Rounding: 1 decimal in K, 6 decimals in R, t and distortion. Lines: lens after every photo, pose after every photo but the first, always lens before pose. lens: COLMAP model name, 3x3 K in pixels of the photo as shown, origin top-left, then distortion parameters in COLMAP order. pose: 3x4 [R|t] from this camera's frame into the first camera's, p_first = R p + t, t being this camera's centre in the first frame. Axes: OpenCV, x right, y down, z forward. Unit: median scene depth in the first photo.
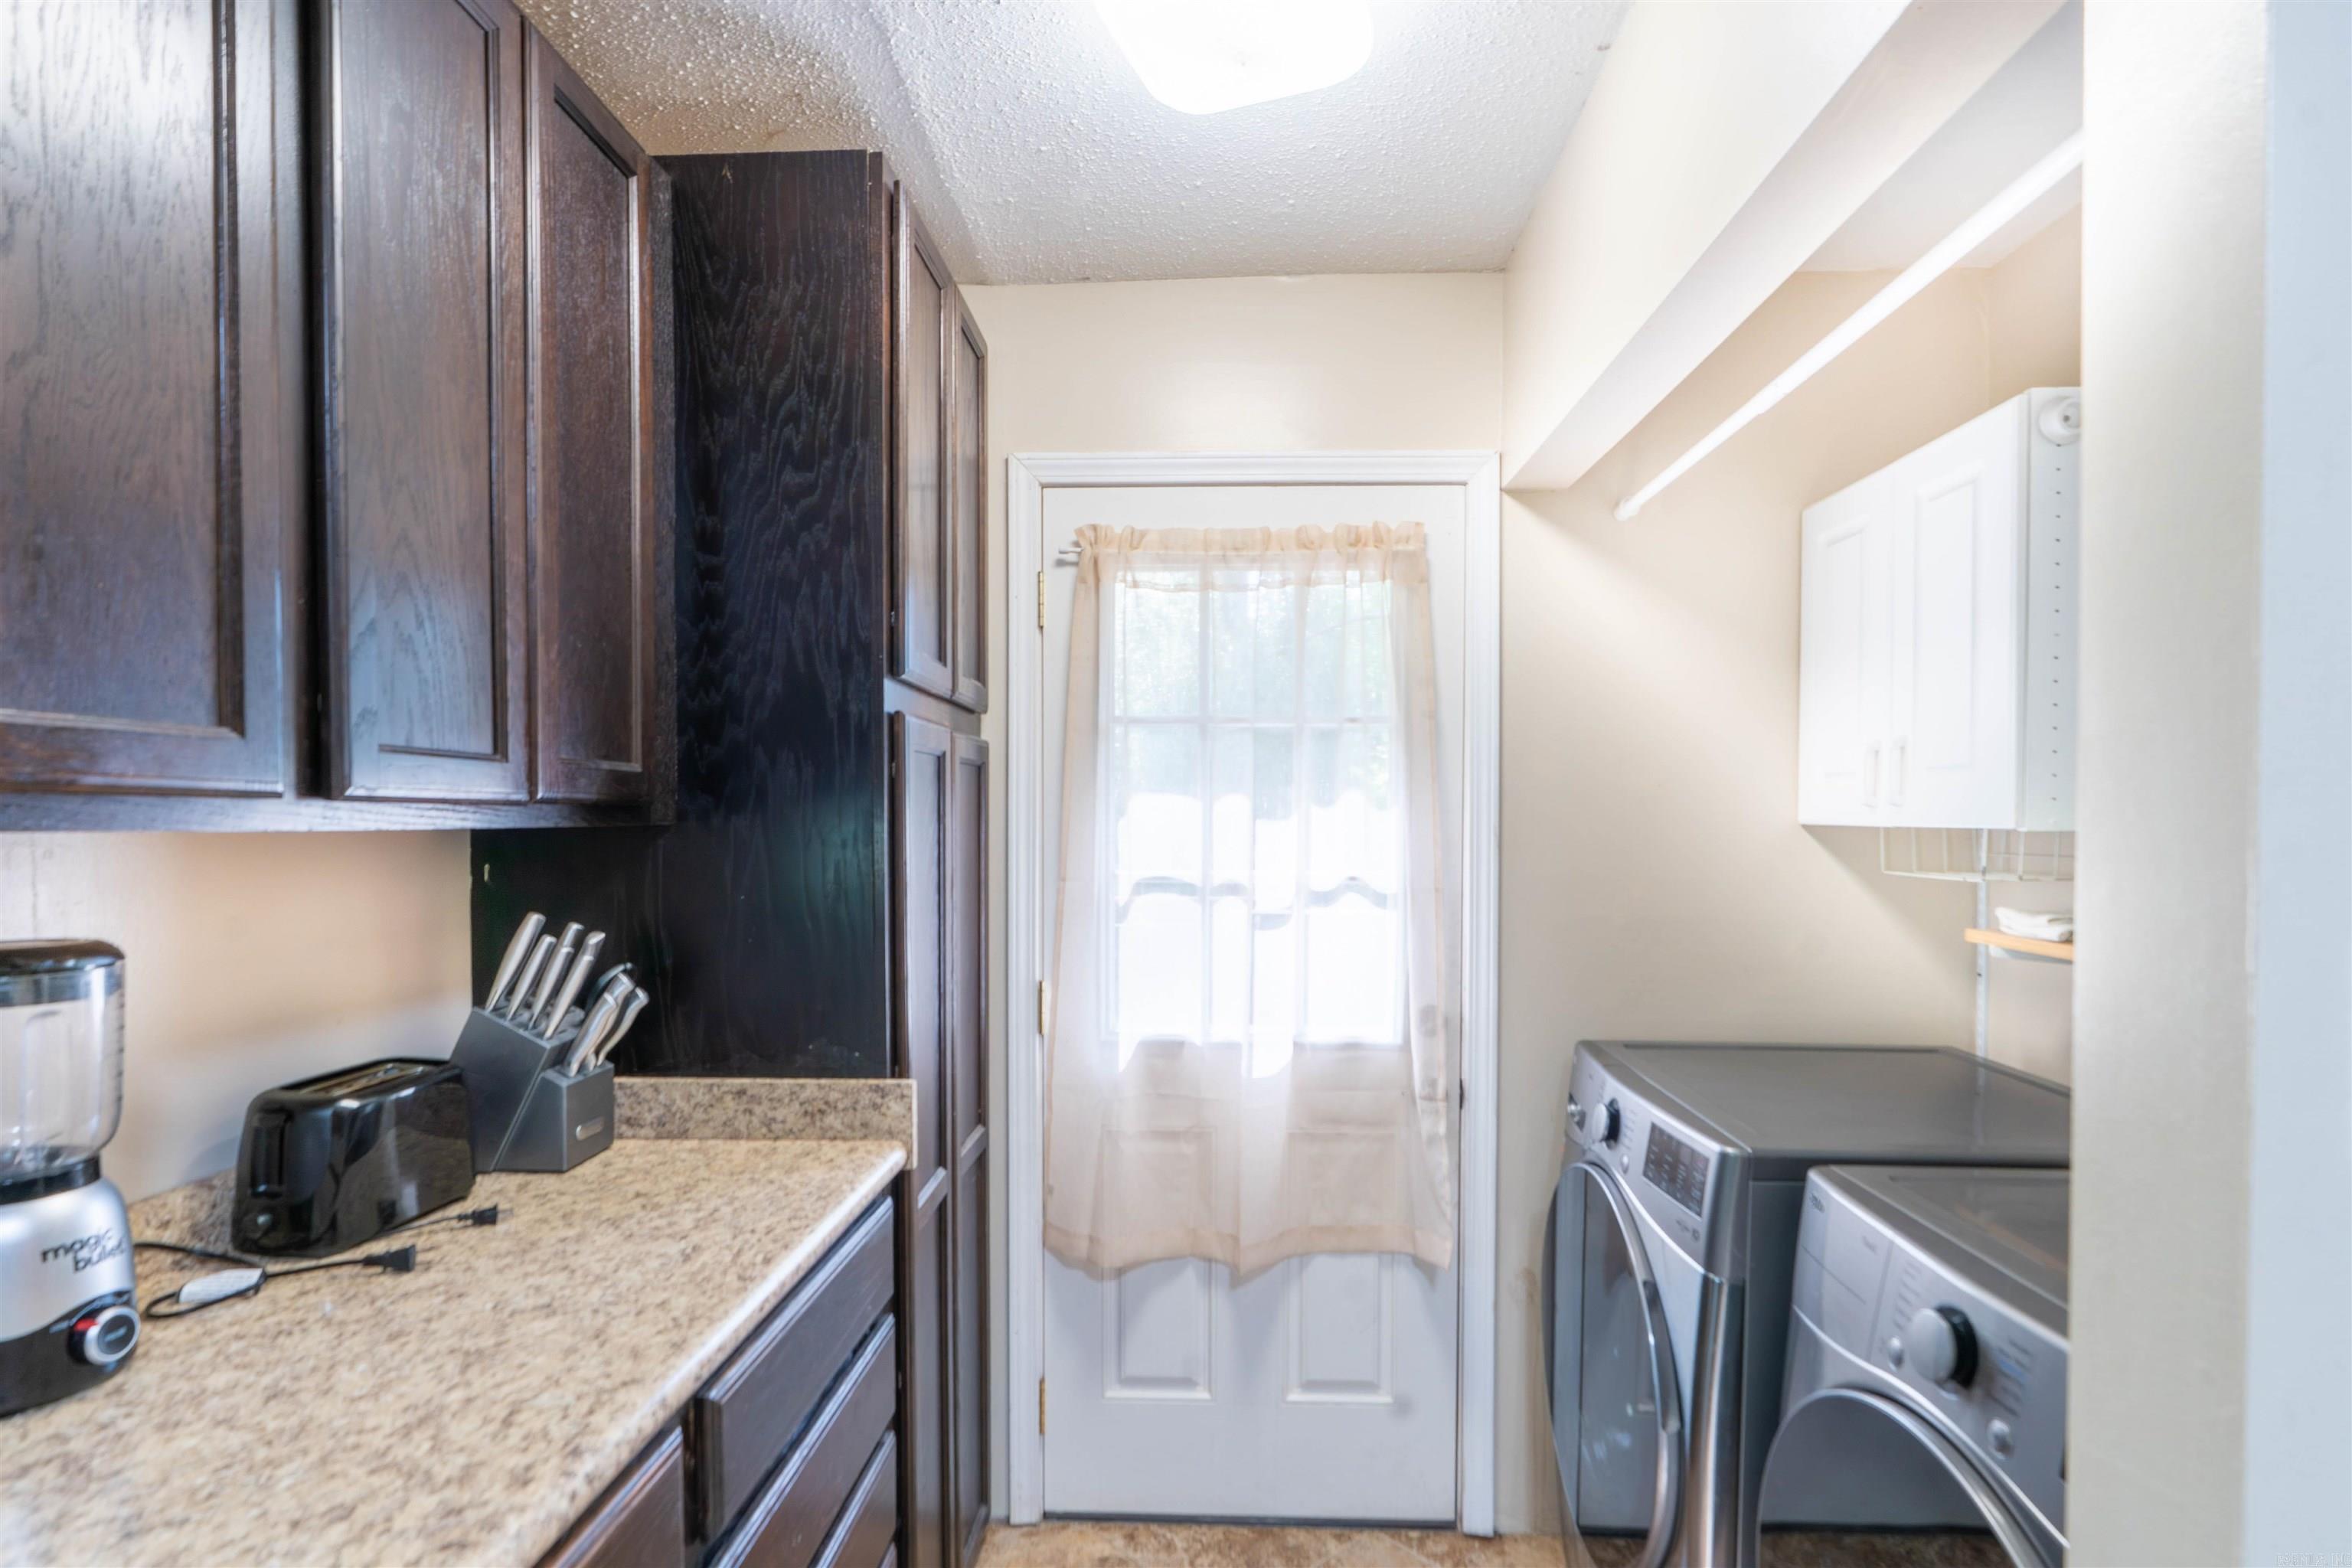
lens RADIAL K [[1115.1, 0, 1142.4], [0, 1115.1, 841.7], [0, 0, 1]] dist [-0.002248, 0.001553]
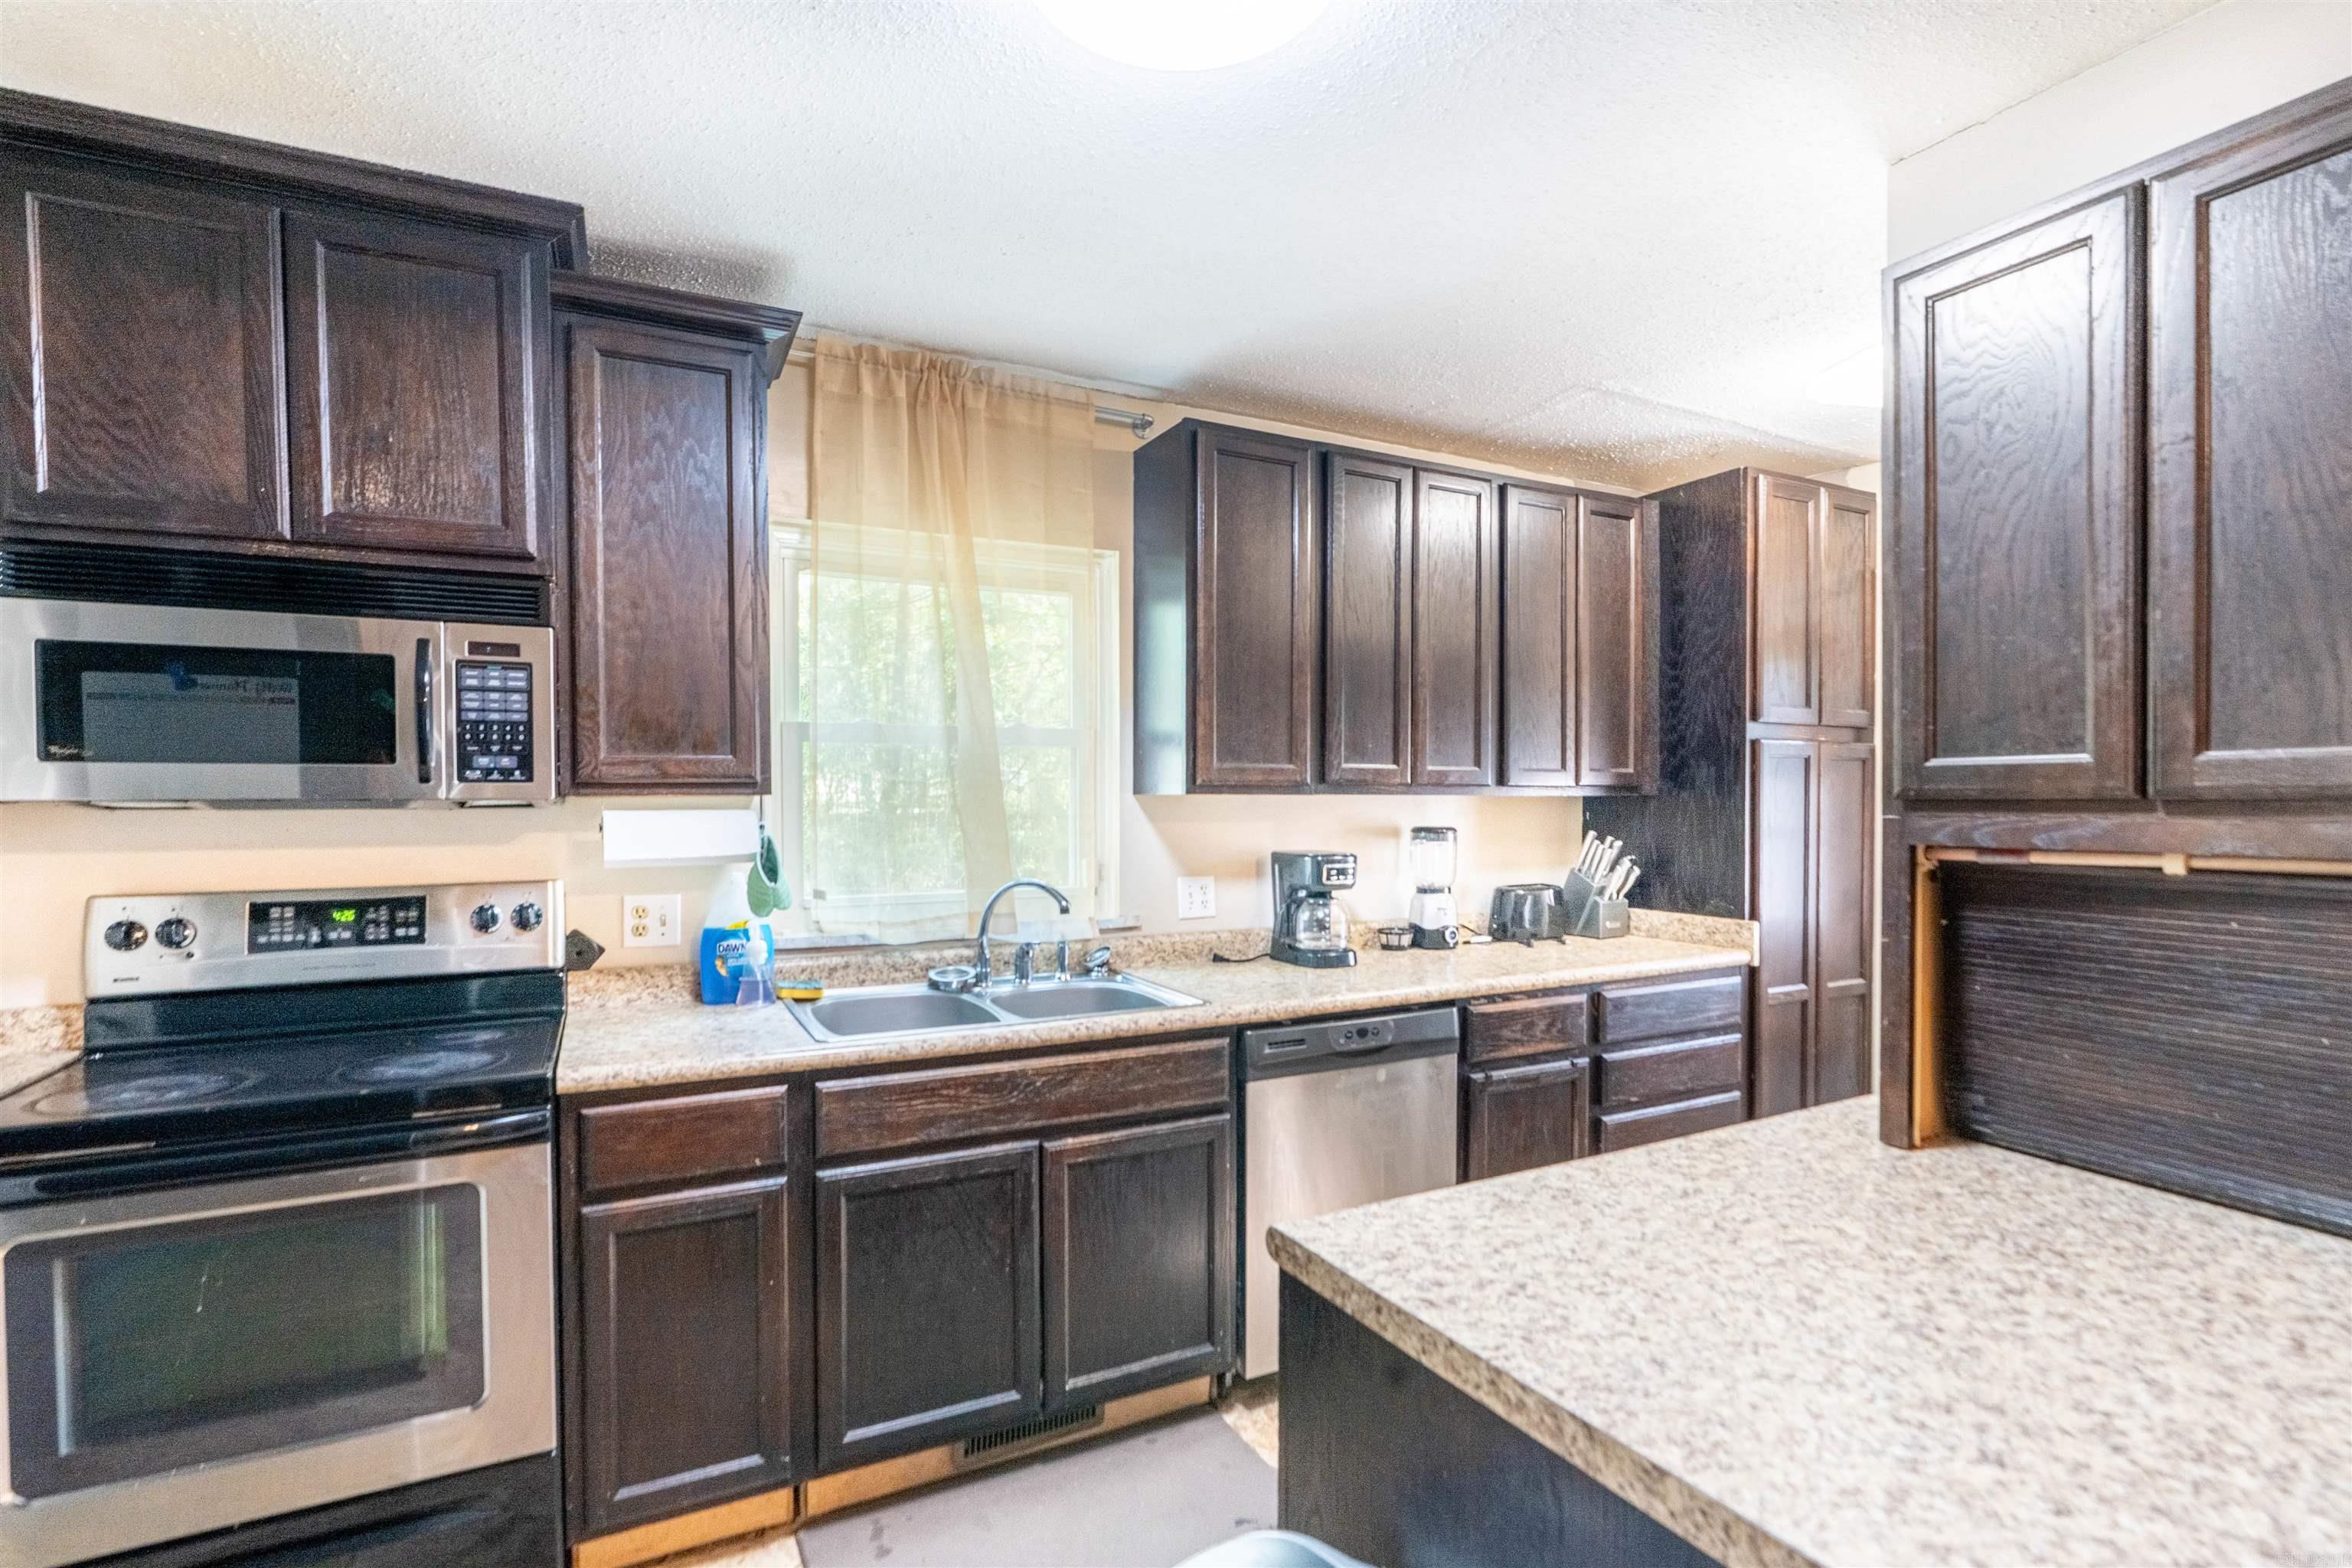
lens RADIAL K [[1115.1, 0, 1179.4], [0, 1115.1, 804.3], [0, 0, 1]] dist [-0.002248, 0.001553]
pose [[0.489979, 0.004144, -0.871724, 1.041721], [-0.017534, 0.999833, -0.005103, 0.030334], [0.871558, 0.017786, 0.489970, -0.901138]]
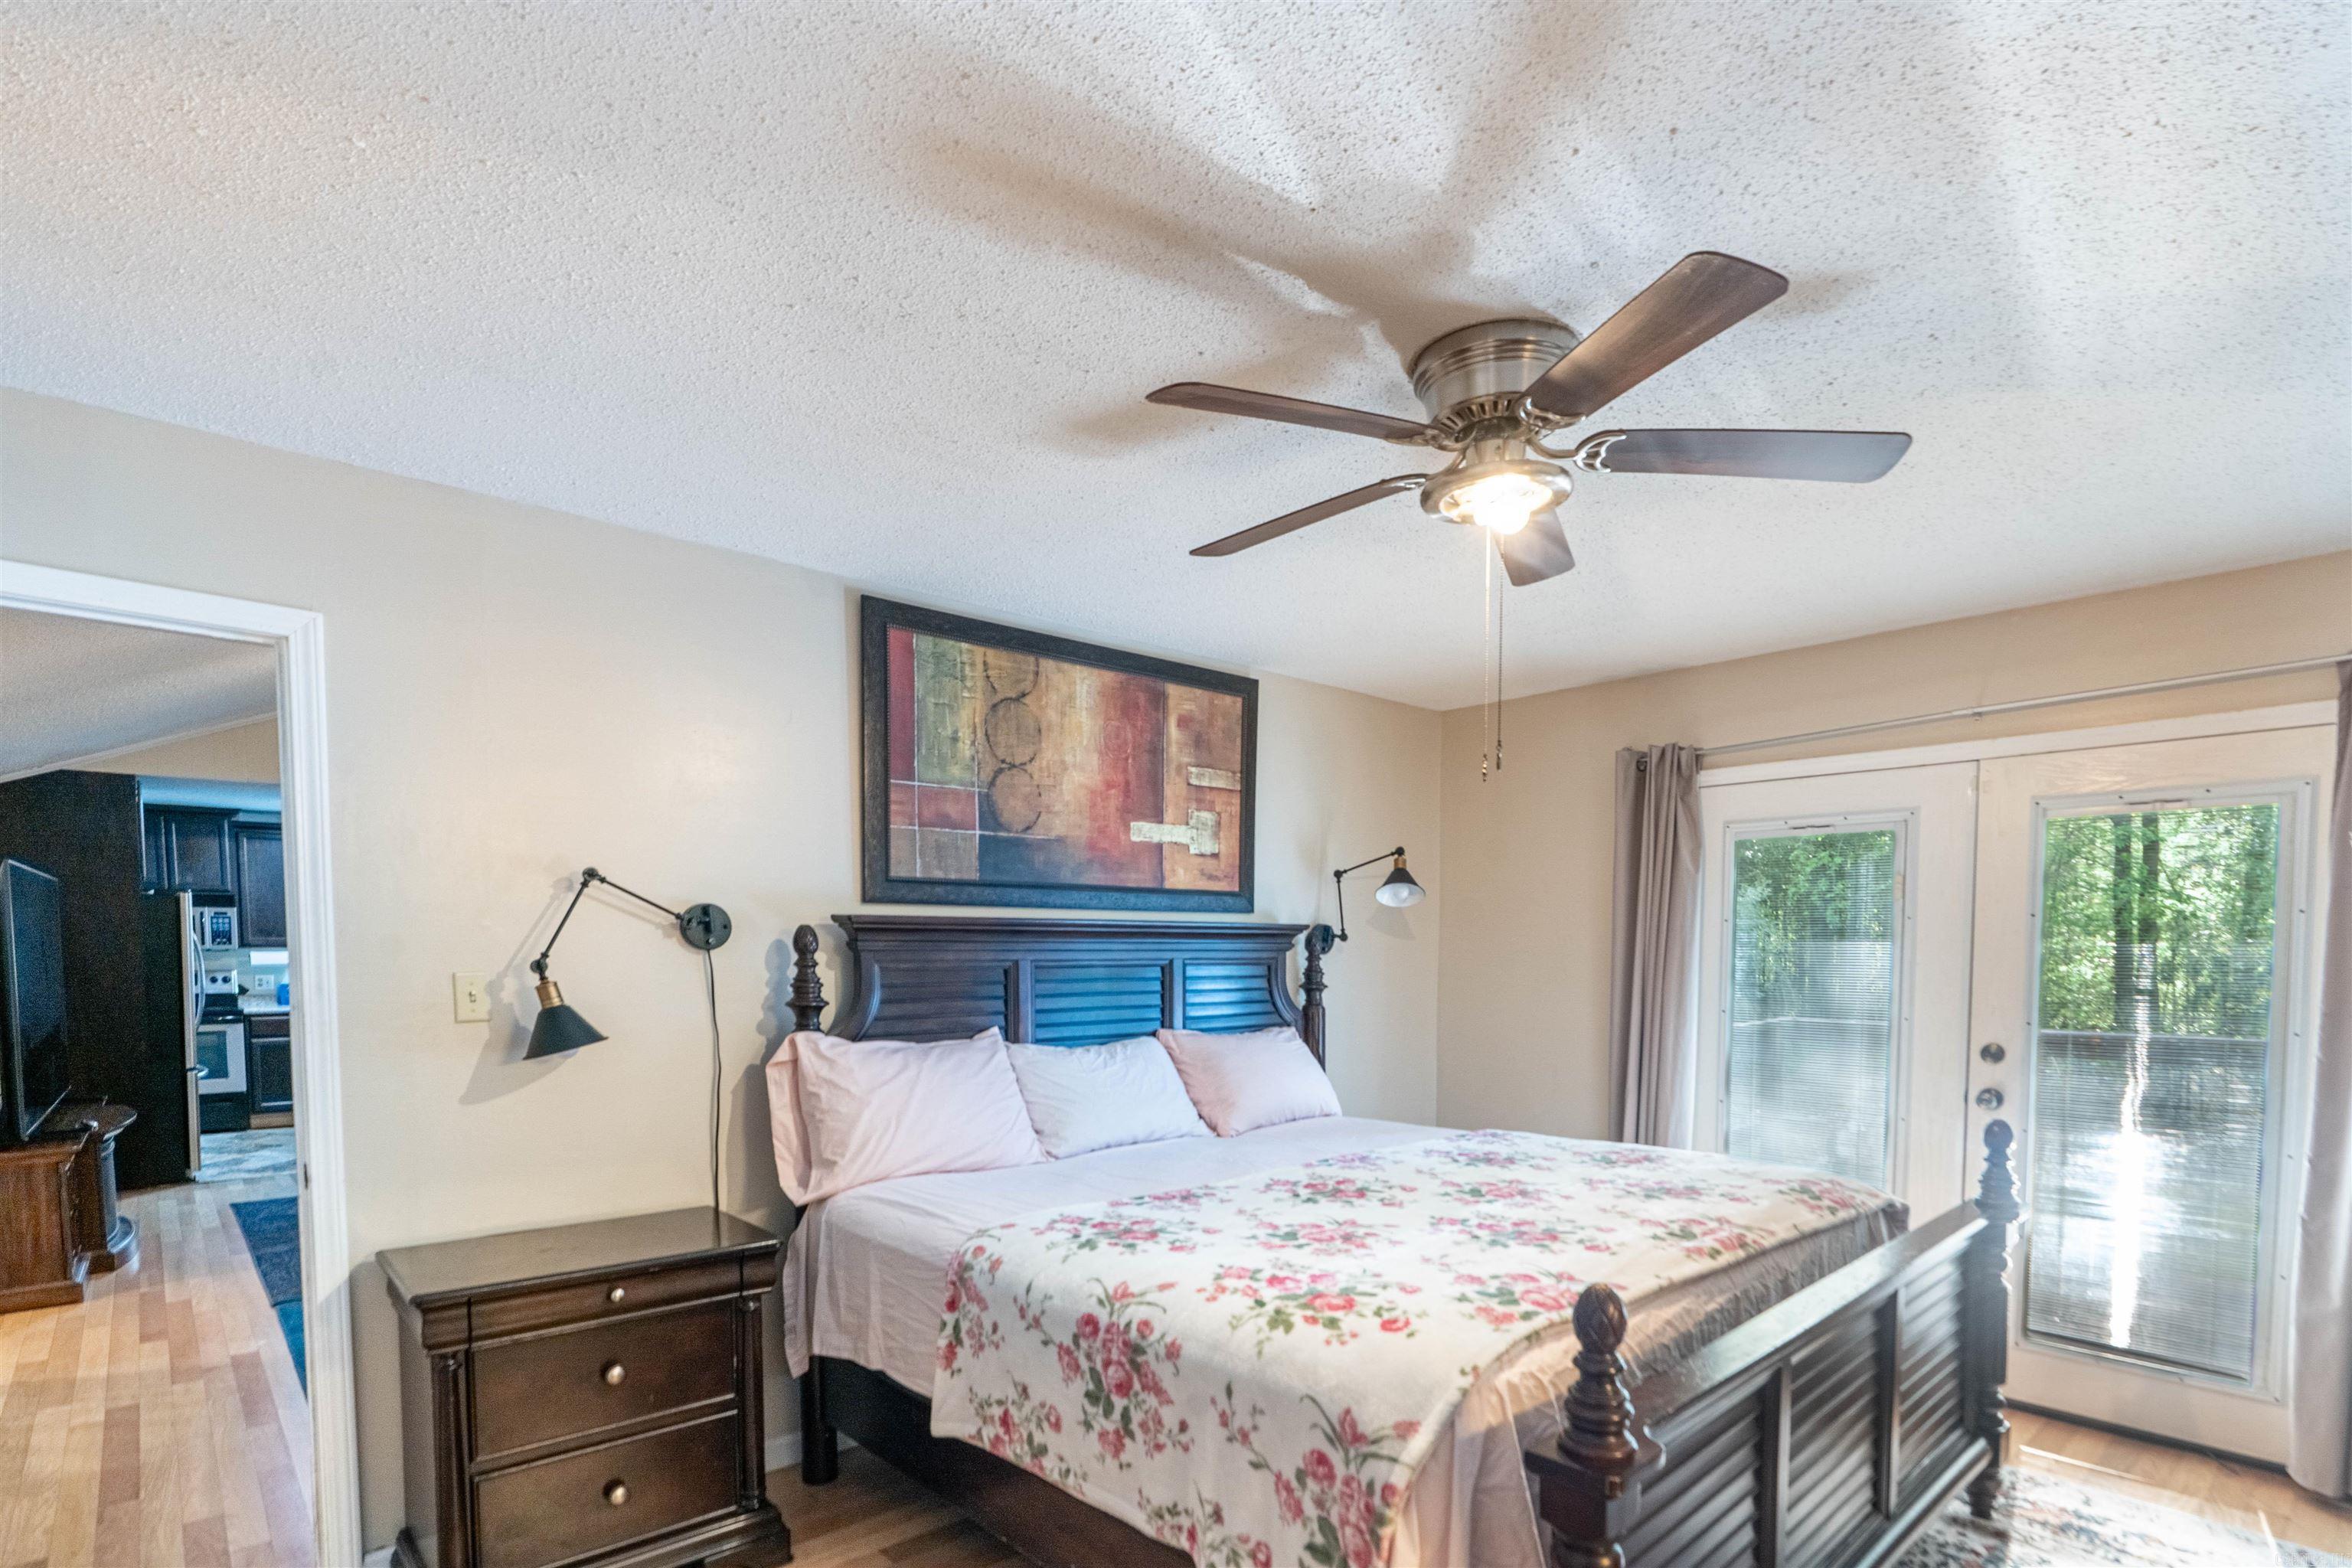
lens RADIAL K [[1115.1, 0, 1179.3], [0, 1115.1, 1007.5], [0, 0, 1]] dist [-0.002248, 0.001553]
pose [[0.702463, 0.045037, -0.710294, 6.651126], [-0.020817, 0.998869, 0.042747, -0.010674], [0.711416, -0.015242, 0.702606, -1.455384]]
